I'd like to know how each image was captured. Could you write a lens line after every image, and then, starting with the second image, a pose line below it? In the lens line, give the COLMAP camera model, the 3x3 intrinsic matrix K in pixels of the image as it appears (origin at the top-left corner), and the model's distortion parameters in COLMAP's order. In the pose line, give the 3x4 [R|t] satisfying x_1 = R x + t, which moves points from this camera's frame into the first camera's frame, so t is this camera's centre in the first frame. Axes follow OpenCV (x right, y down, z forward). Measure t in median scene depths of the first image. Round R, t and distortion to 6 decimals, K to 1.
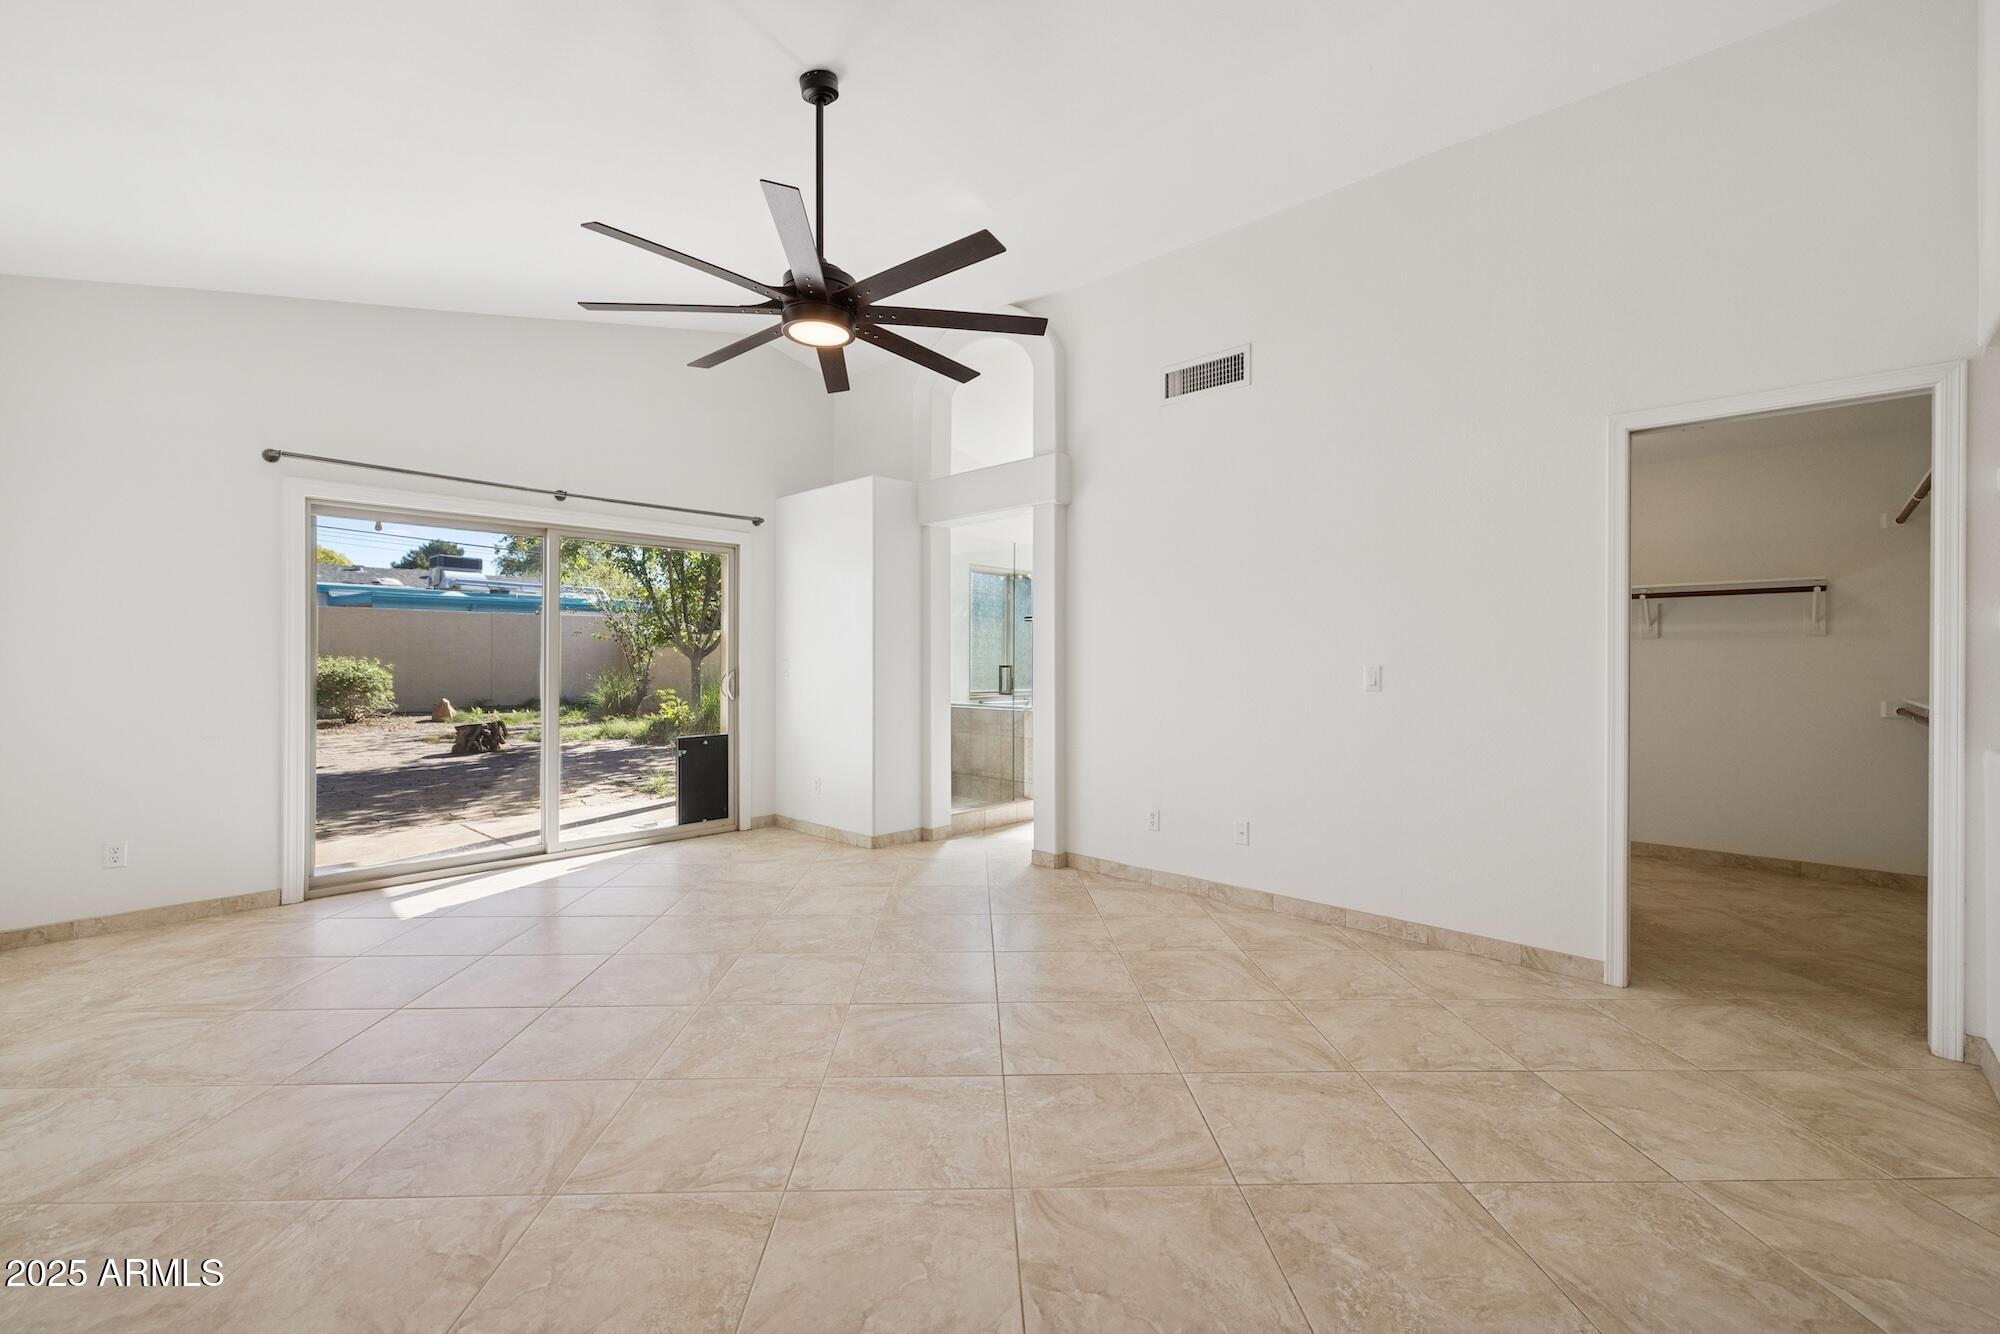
lens RADIAL K [[857.6, 0, 996.6], [0, 857.6, 655.6], [0, 0, 1]] dist [0.002275, 0.000681]
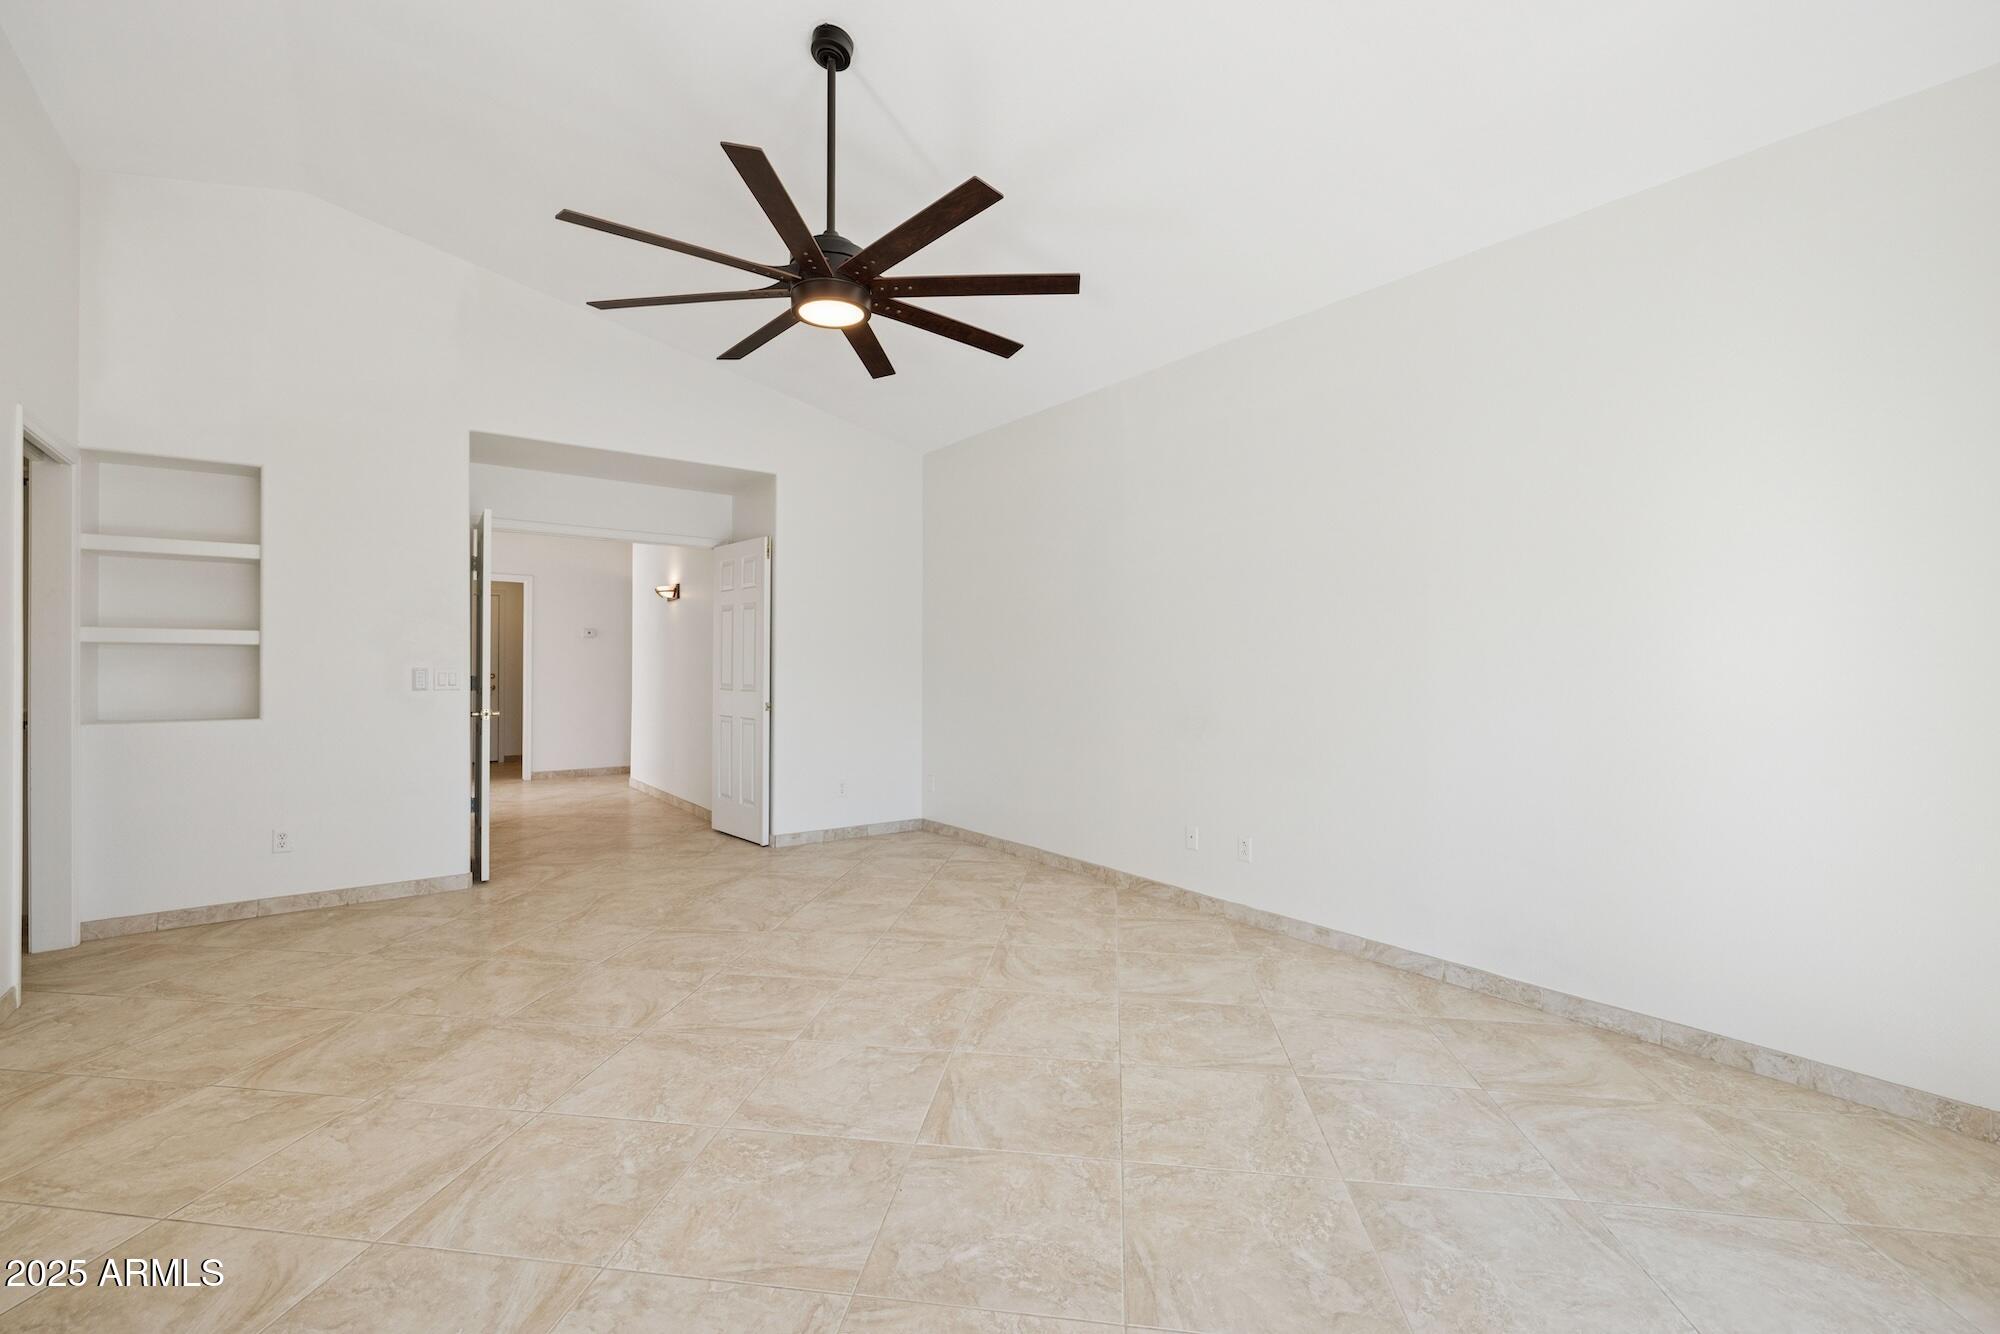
lens RADIAL K [[857.6, 0, 998.1], [0, 857.6, 667.0], [0, 0, 1]] dist [0.002275, 0.000681]
pose [[-0.987174, -0.004912, 0.159570, -0.516109], [-0.005596, 0.999977, -0.003835, 0.008007], [-0.159548, -0.004678, -0.987179, 1.824450]]
